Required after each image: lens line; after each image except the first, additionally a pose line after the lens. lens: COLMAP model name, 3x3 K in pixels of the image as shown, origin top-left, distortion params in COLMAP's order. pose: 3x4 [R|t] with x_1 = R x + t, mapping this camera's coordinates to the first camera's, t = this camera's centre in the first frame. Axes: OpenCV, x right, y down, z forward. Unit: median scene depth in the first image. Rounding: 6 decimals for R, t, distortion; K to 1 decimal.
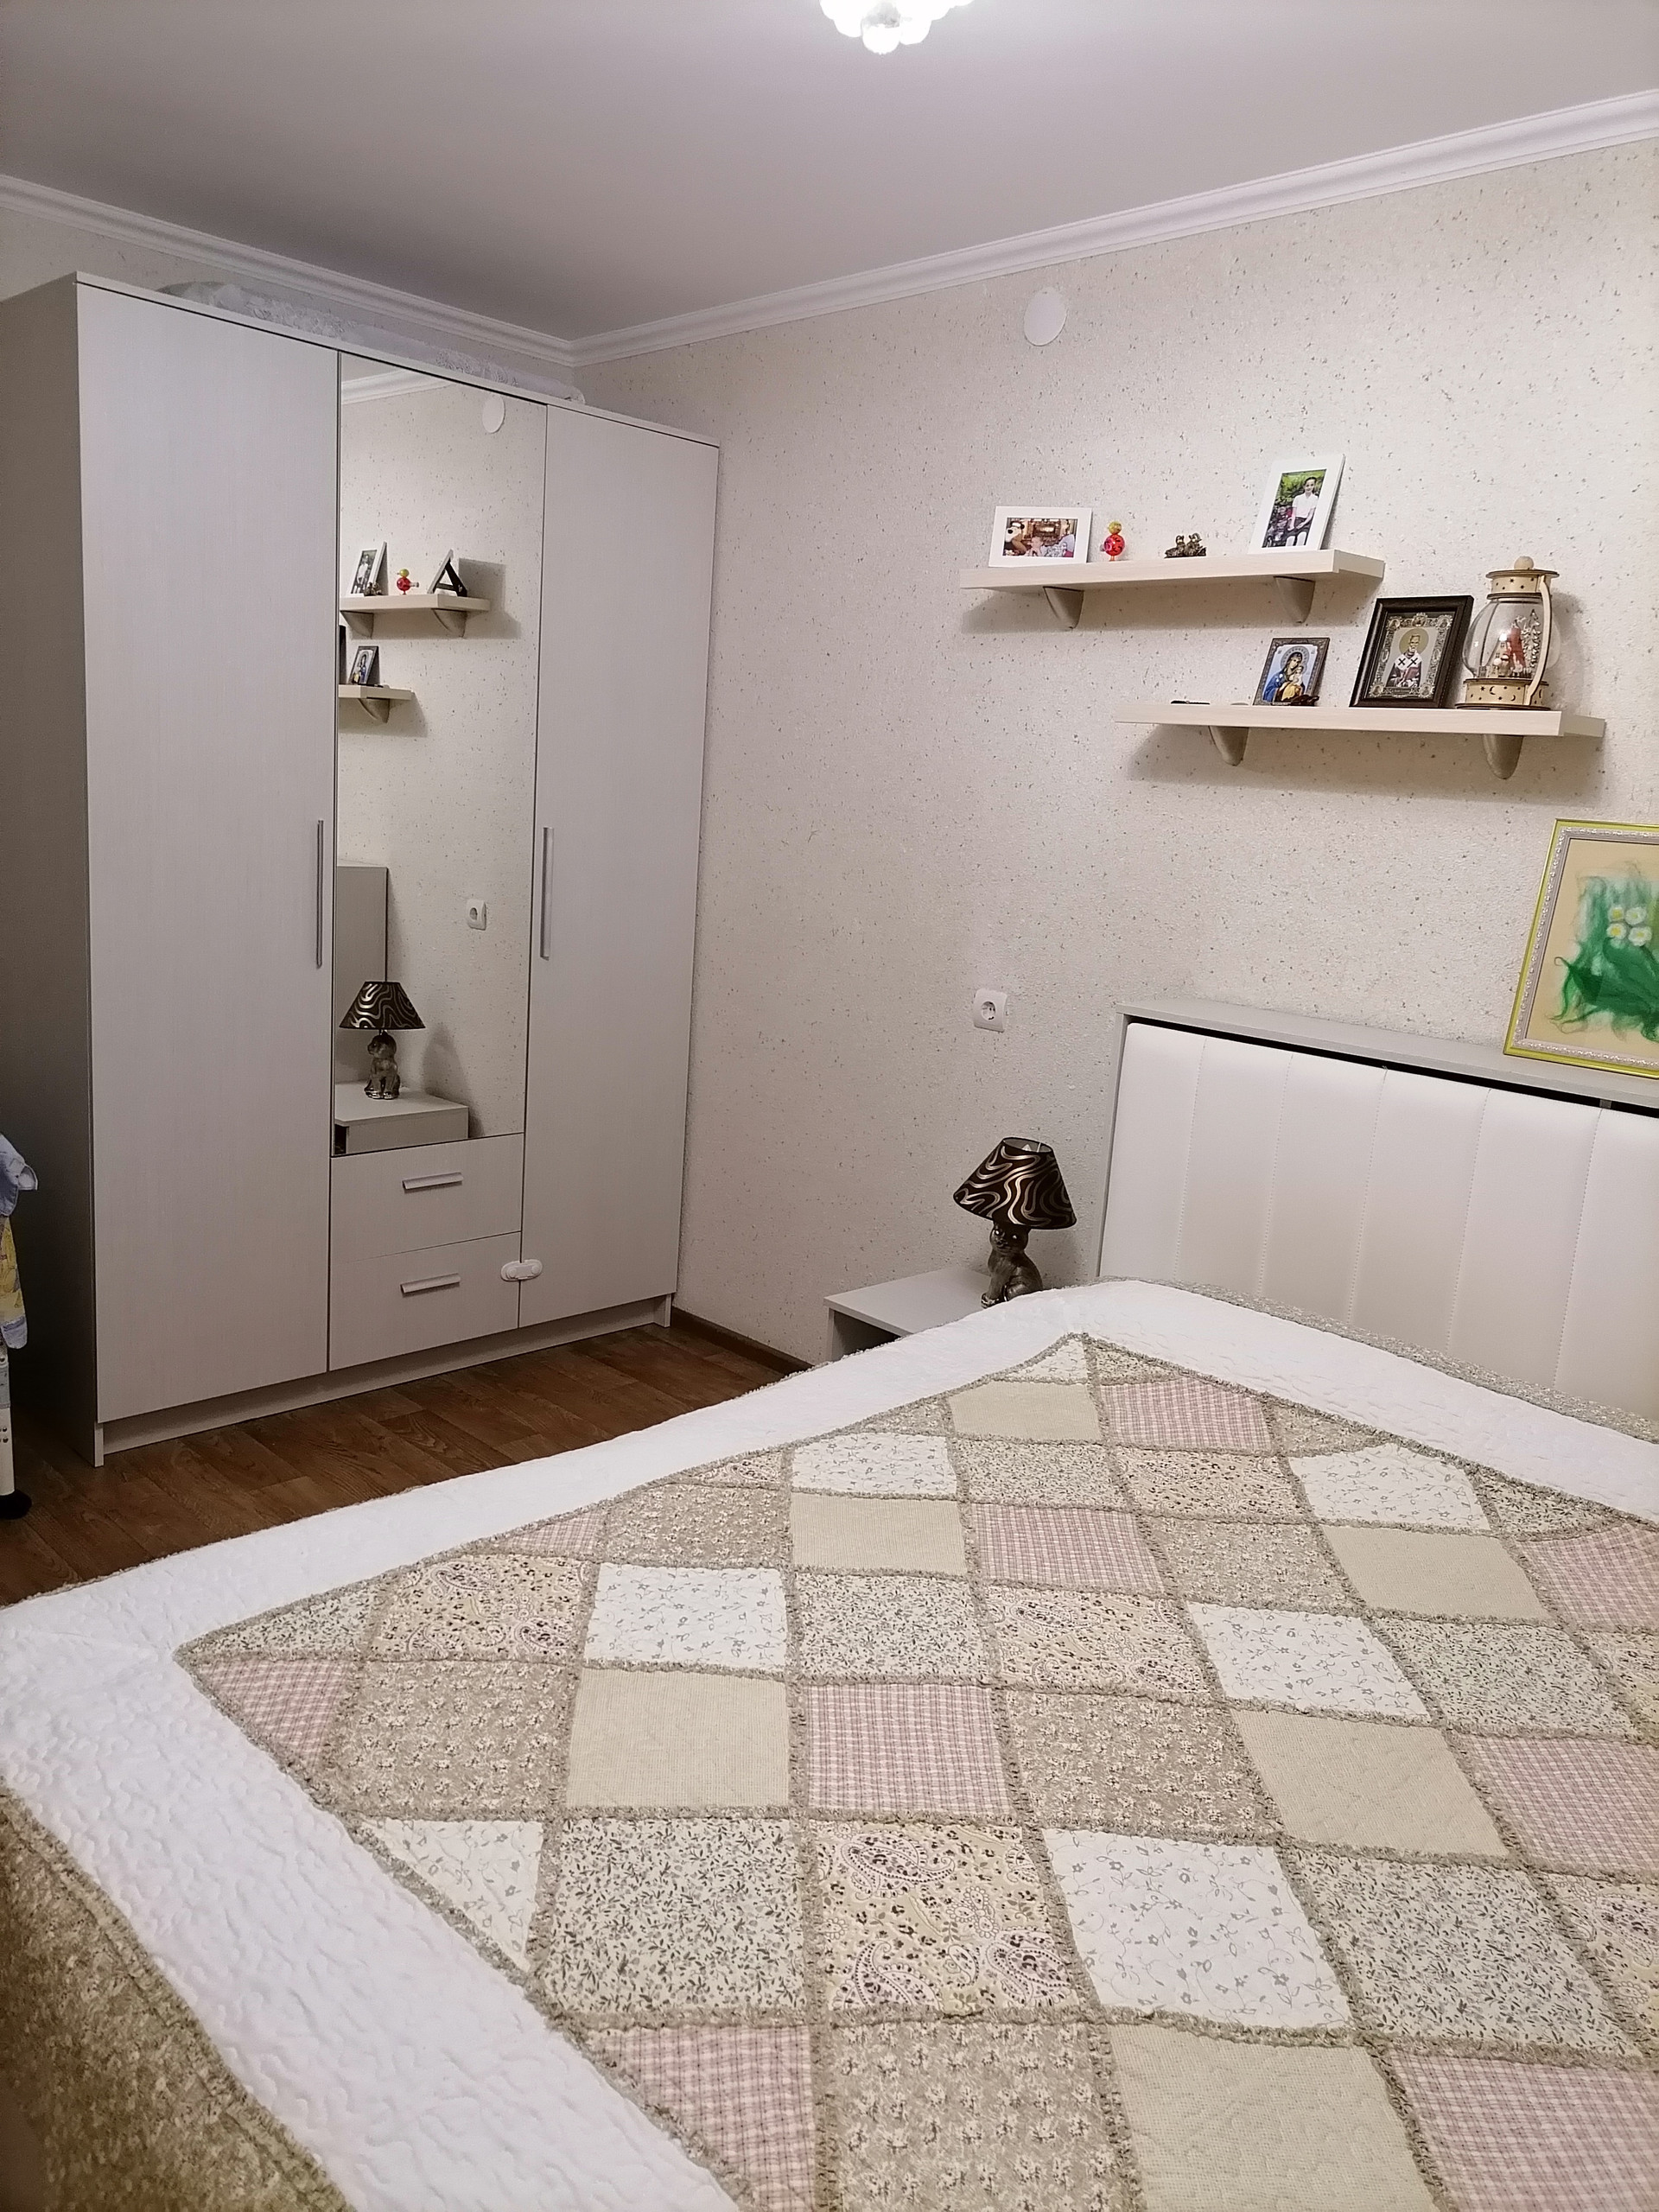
lens RADIAL K [[1624.8, 0, 825.0], [0, 1624.8, 1100.6], [0, 0, 1]] dist [0.018223, -0.012058]
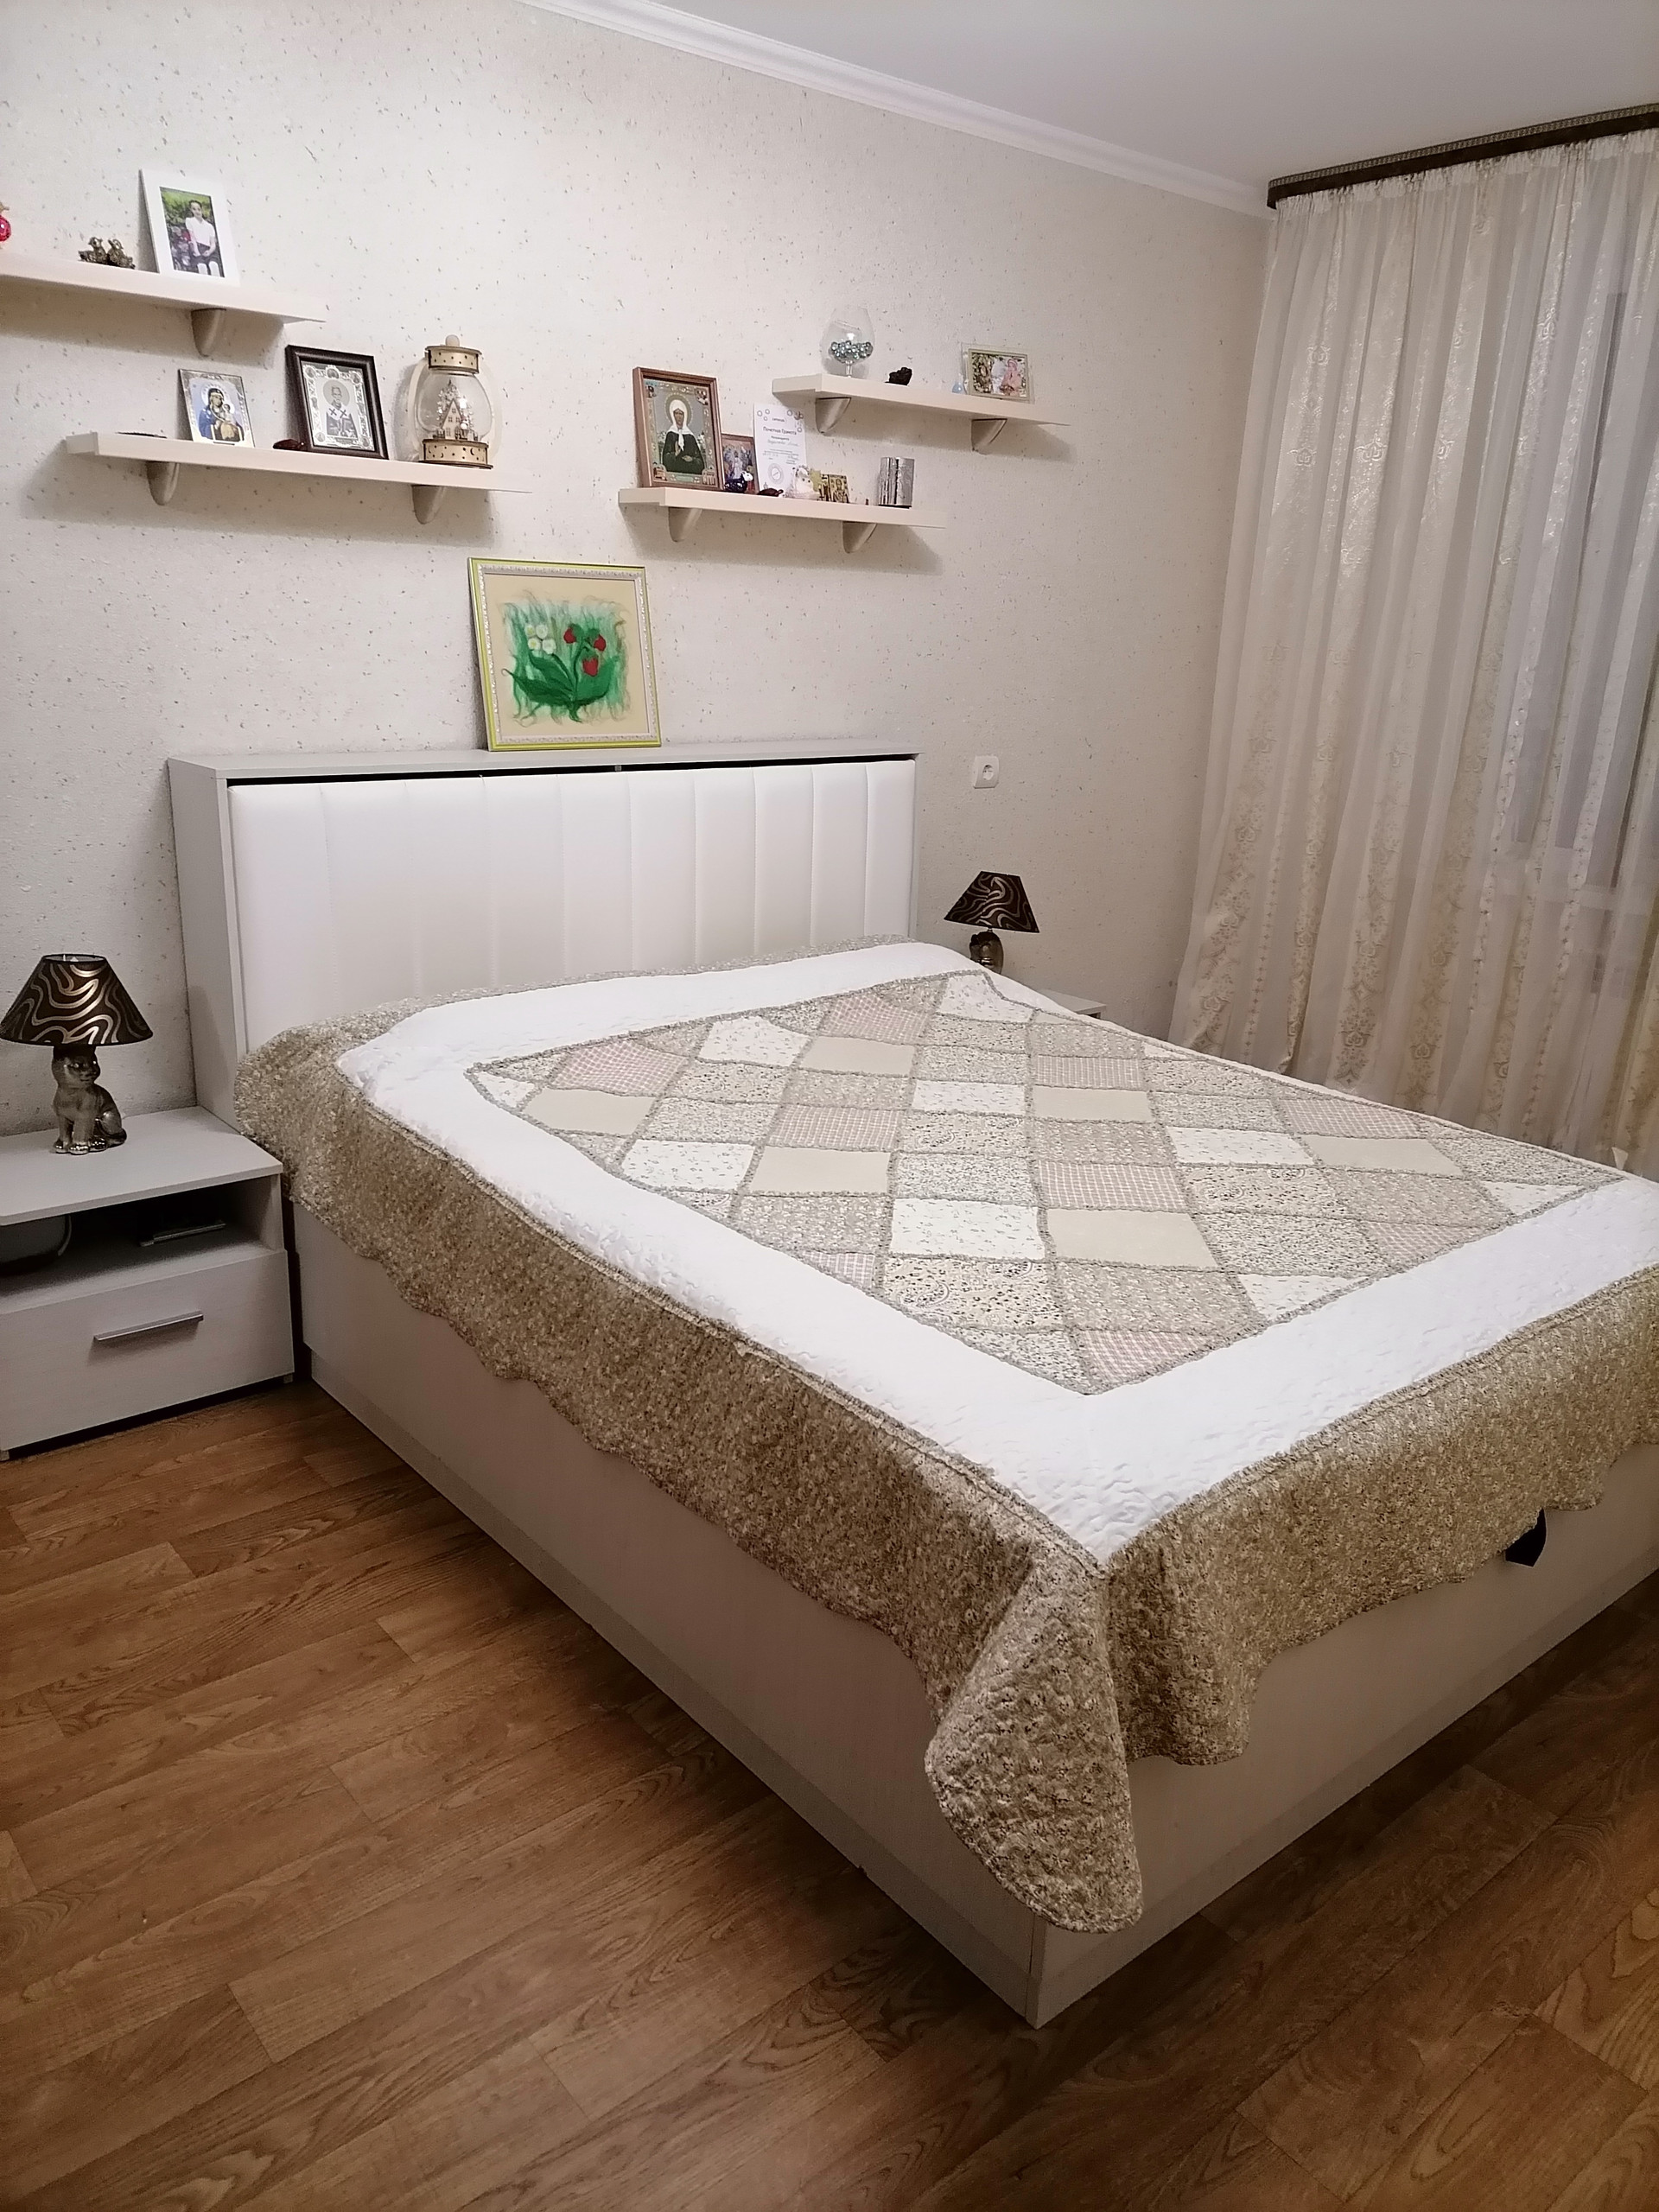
lens RADIAL K [[1624.8, 0, 825.0], [0, 1624.8, 1100.6], [0, 0, 1]] dist [0.018223, -0.012058]
pose [[0.085541, -0.346011, 0.934323, -0.862353], [0.167832, 0.929364, 0.328808, -0.153274], [-0.982097, 0.128683, 0.137570, 0.622756]]
